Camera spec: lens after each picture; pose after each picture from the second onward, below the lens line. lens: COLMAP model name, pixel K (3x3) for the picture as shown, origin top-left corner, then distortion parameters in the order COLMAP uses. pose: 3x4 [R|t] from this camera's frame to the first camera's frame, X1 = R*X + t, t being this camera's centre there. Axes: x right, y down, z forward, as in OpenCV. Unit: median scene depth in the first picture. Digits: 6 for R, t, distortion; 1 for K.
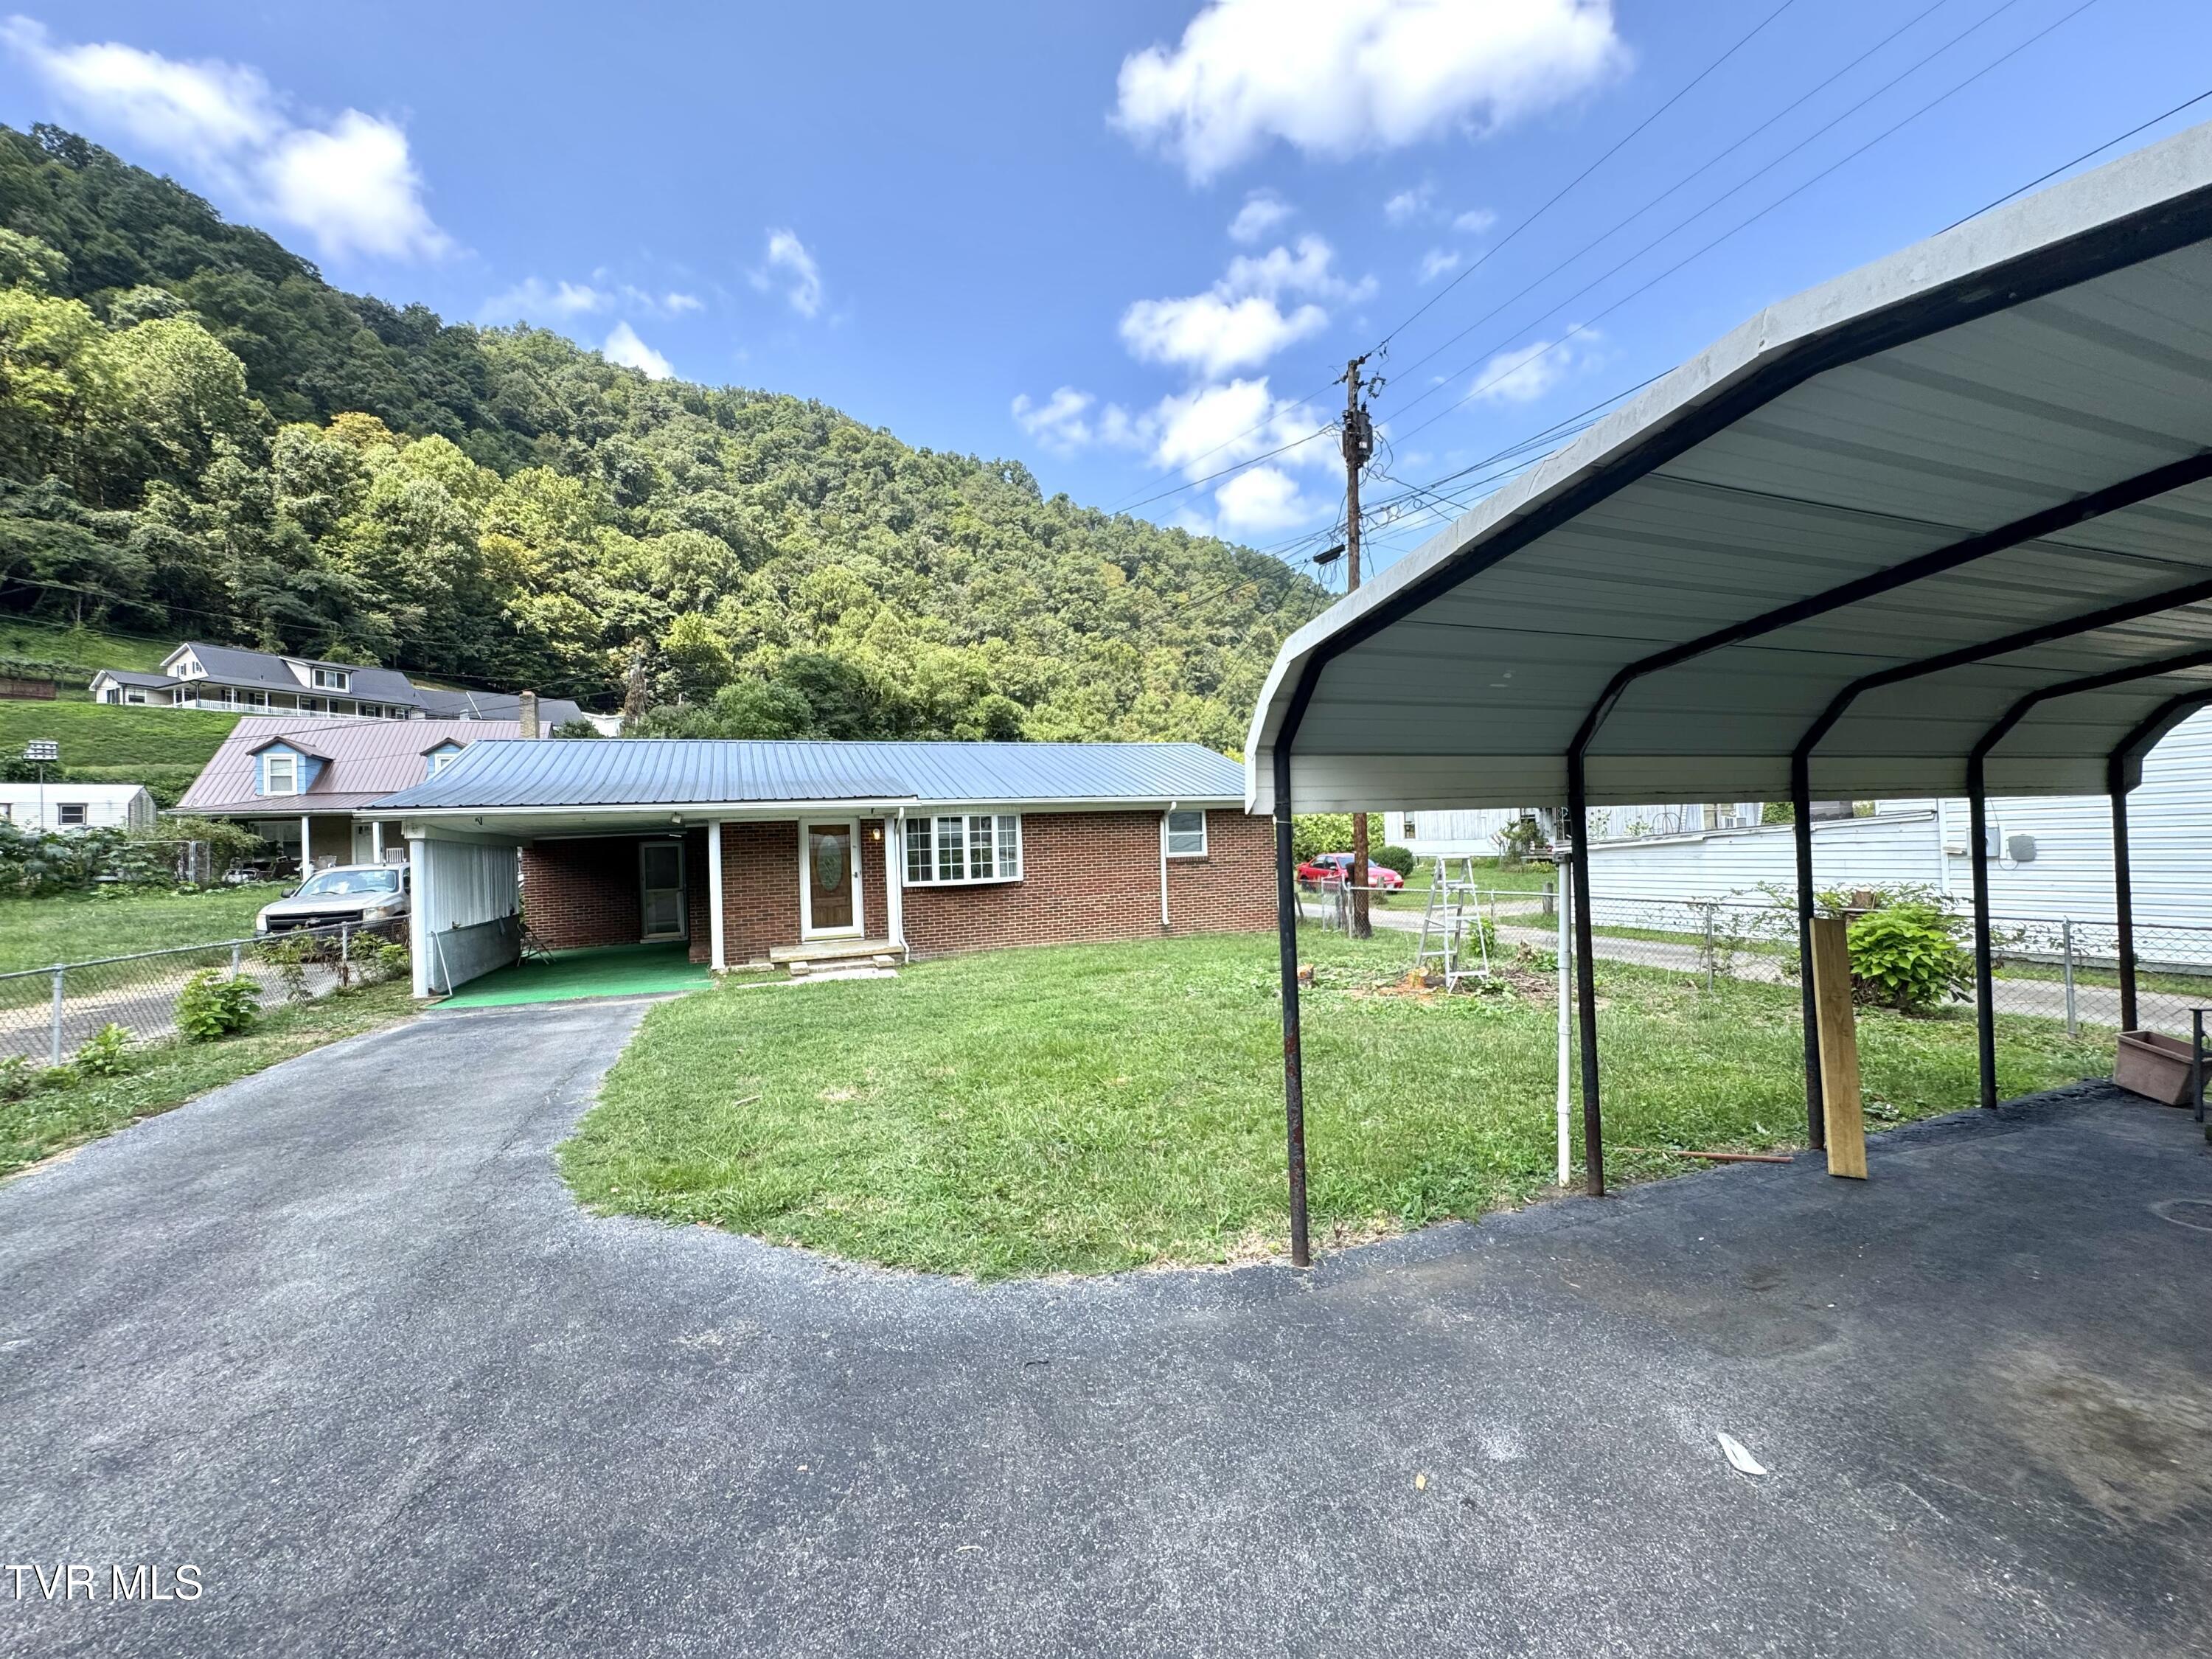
lens RADIAL K [[888.9, 0, 1108.6], [0, 888.9, 823.0], [0, 0, 1]] dist [-0.000380, -0.000365]
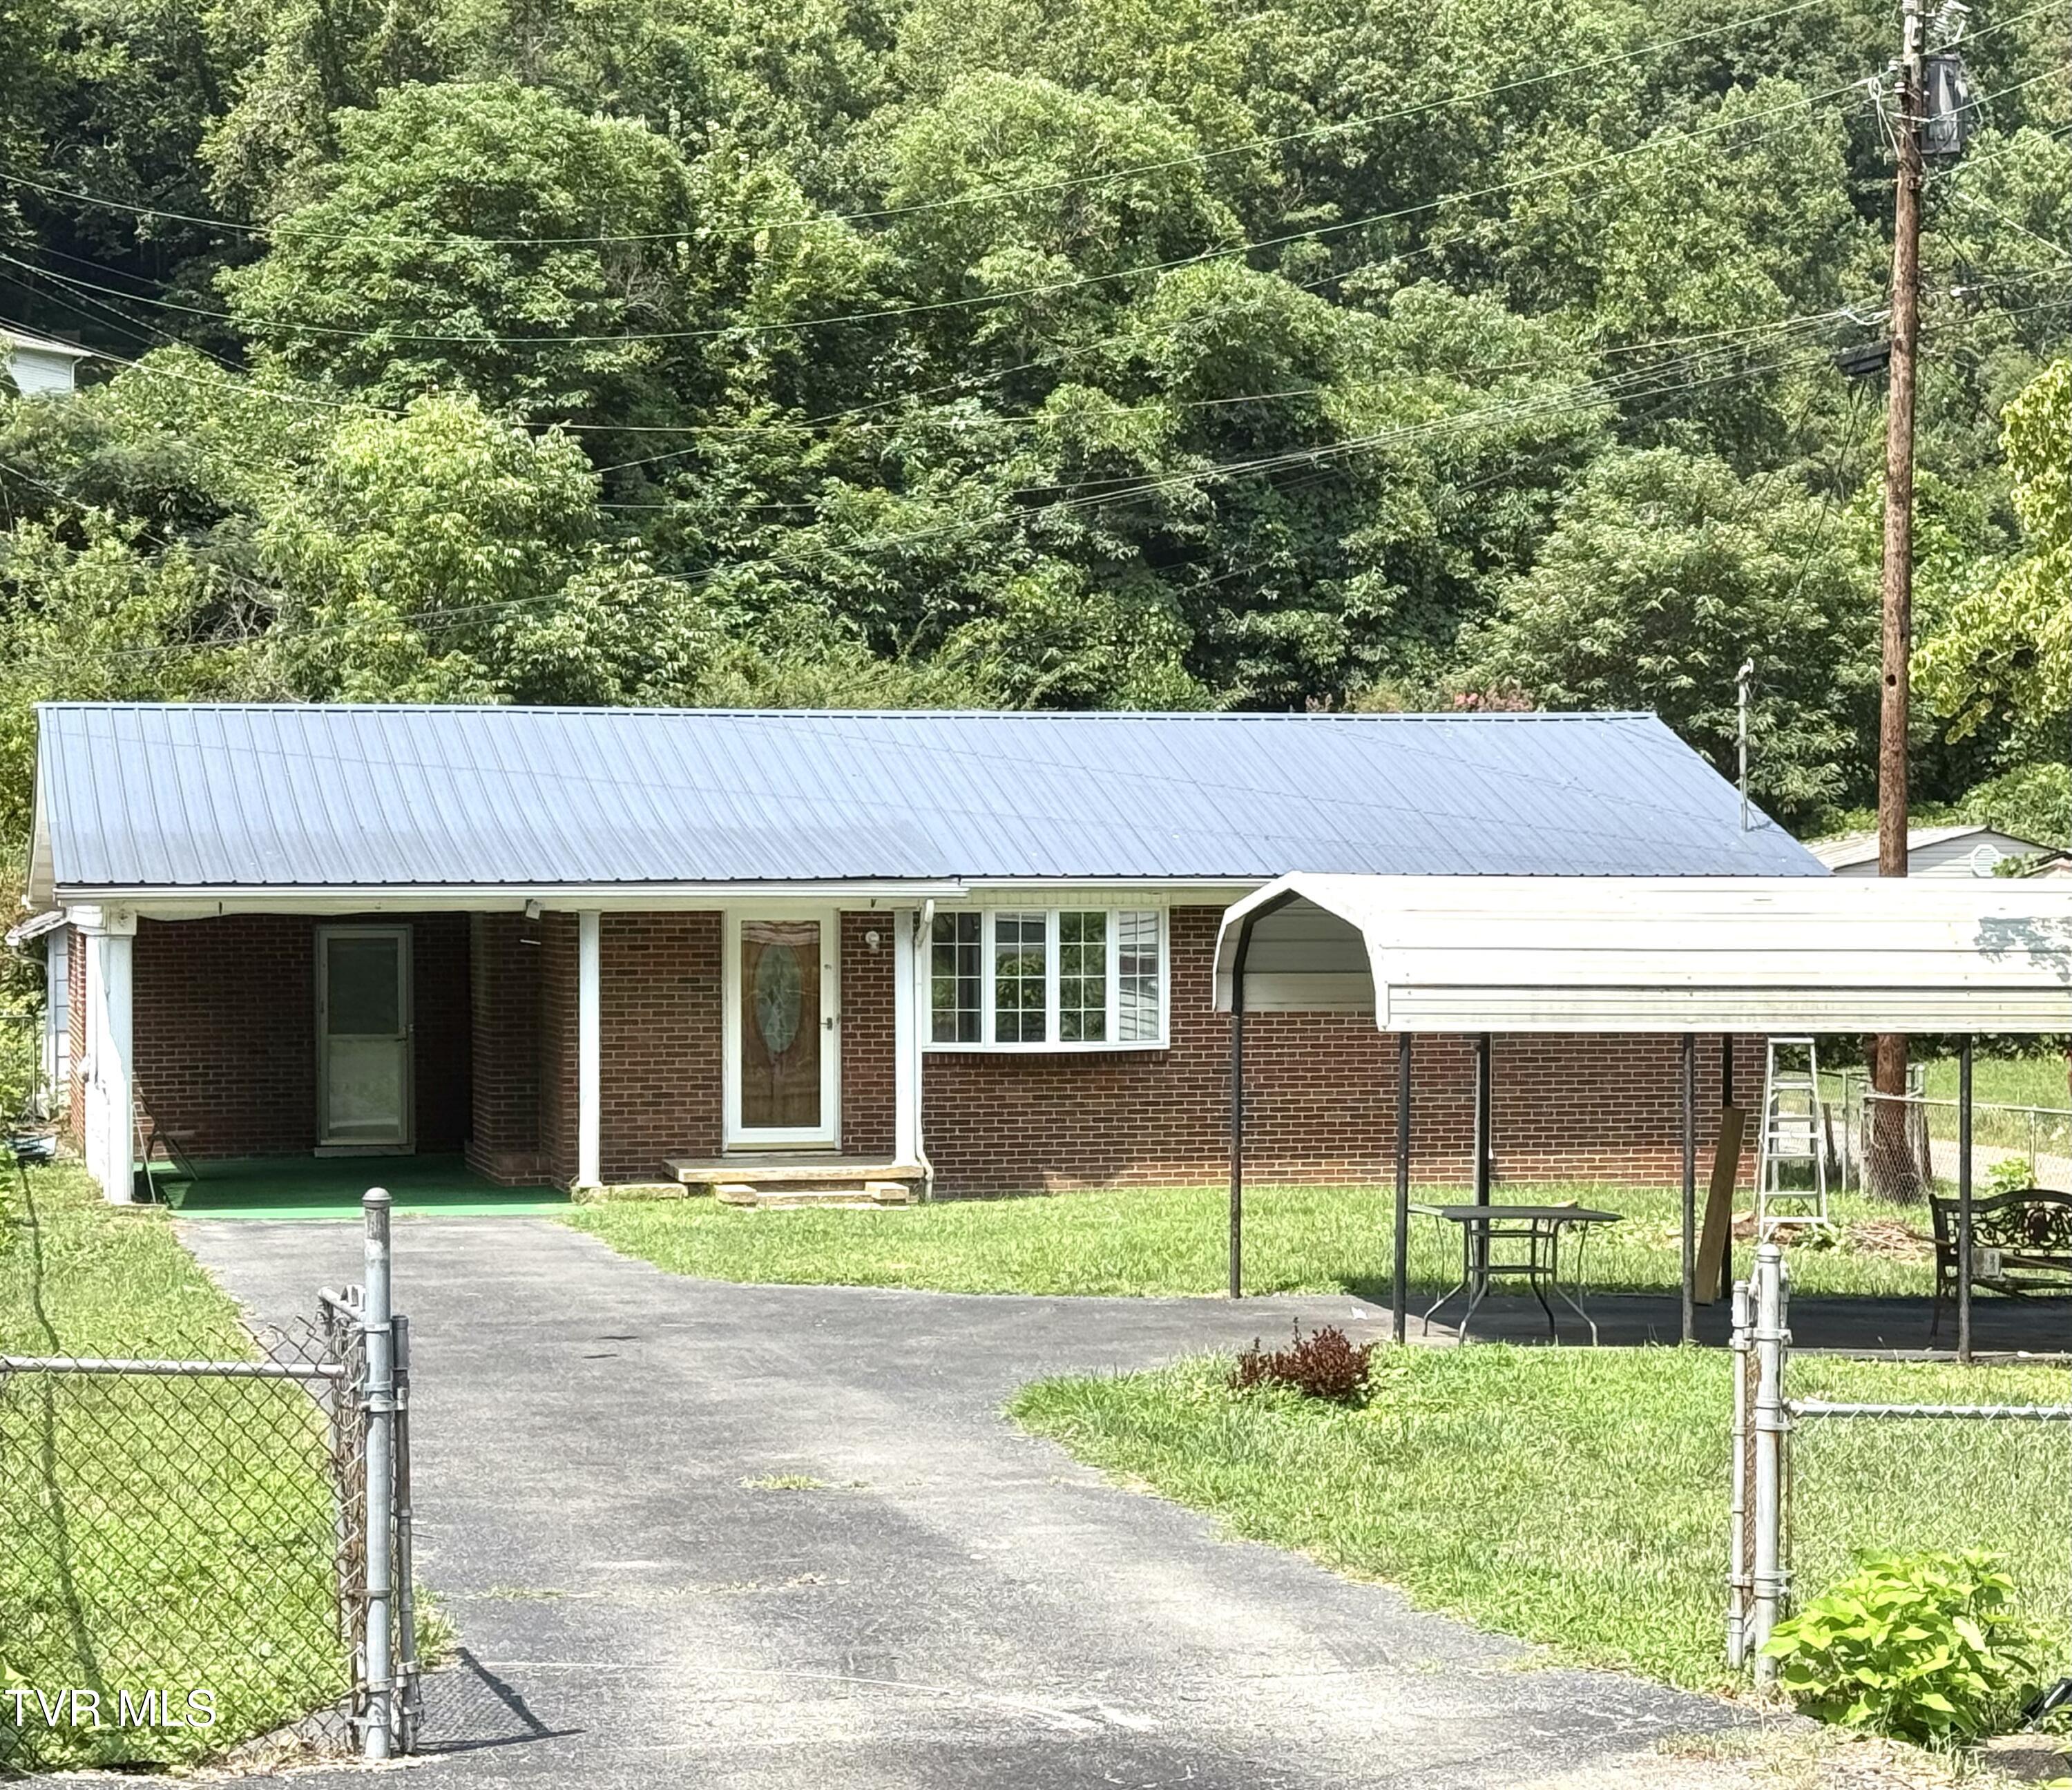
lens RADIAL K [[4863.0, 0, 1040.1], [0, 4863.0, 902.5], [0, 0, 1]] dist [0.274789, 0.000000]
pose [[0.984897, 0.038164, -0.168884, 0.061638], [-0.032380, 0.998795, 0.036873, -0.024318], [0.170088, -0.030848, 0.984946, -0.355114]]
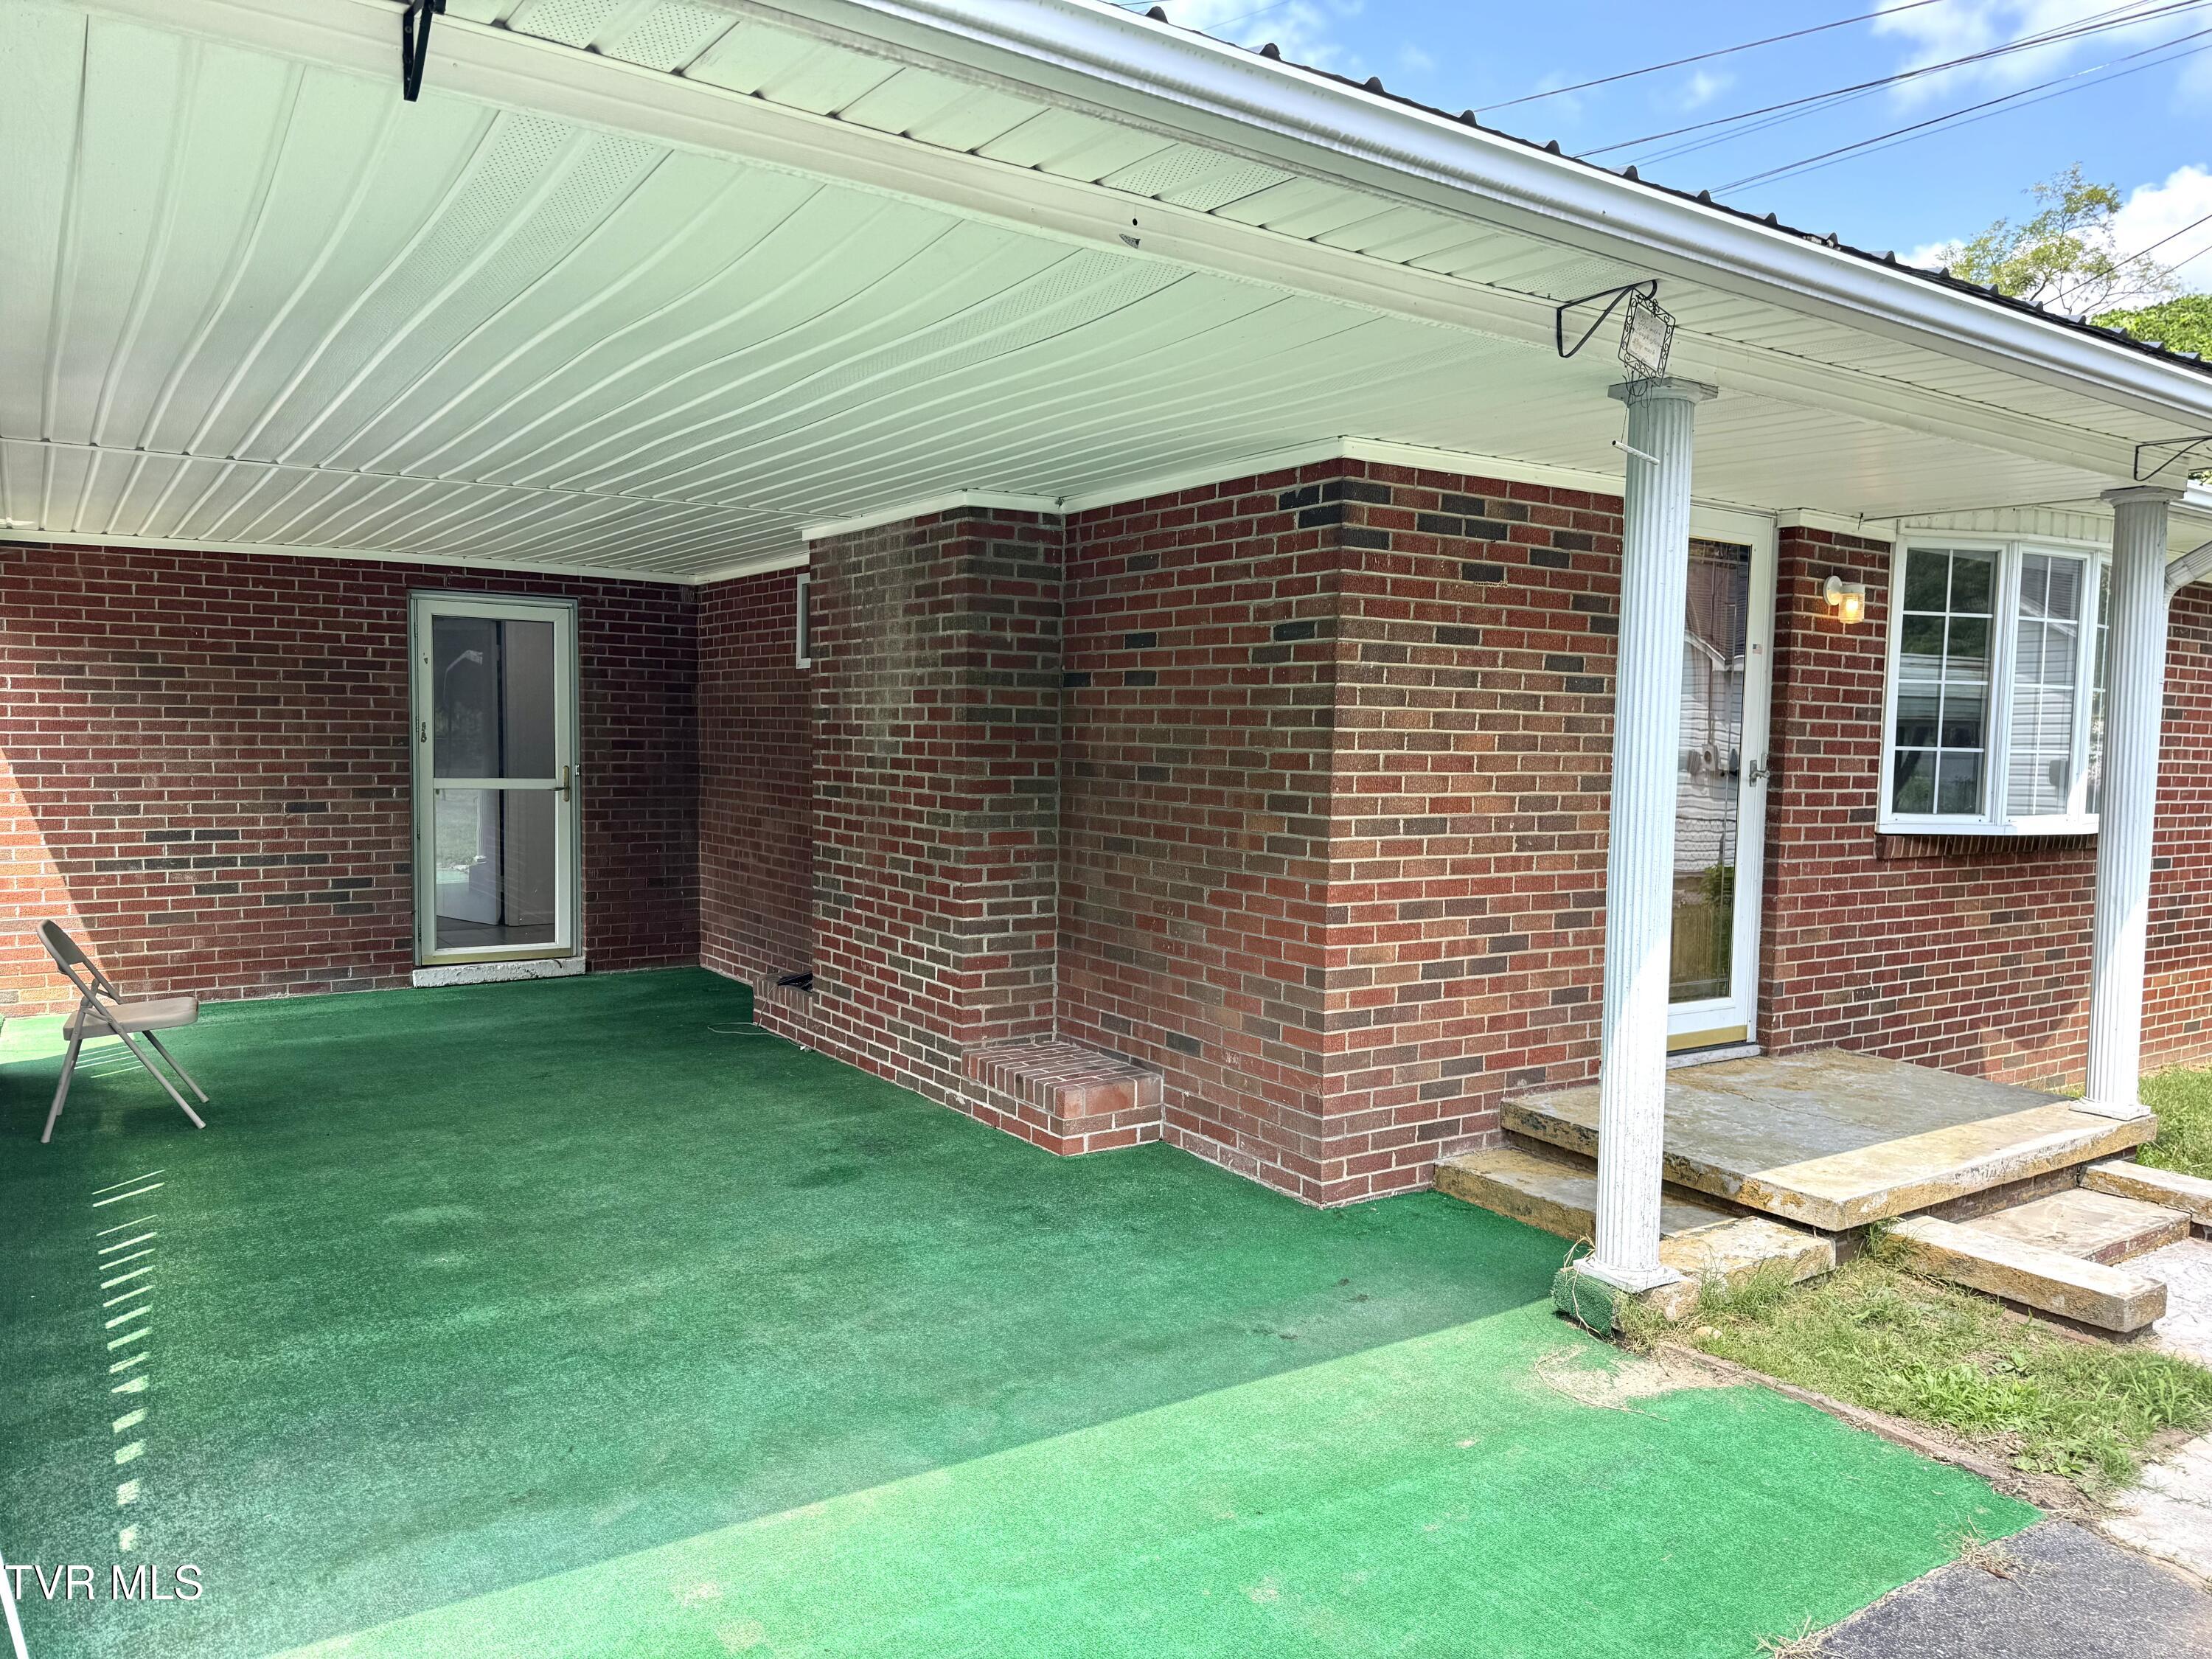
lens RADIAL K [[1566.2, 0, 1115.1], [0, 1566.2, 828.7], [0, 0, 1]] dist [0.007009, -0.008626]
pose [[0.976211, 0.050558, 0.210845, -0.115212], [-0.067528, 0.994964, 0.074075, 0.011722], [-0.206038, -0.086551, 0.974709, 0.139972]]
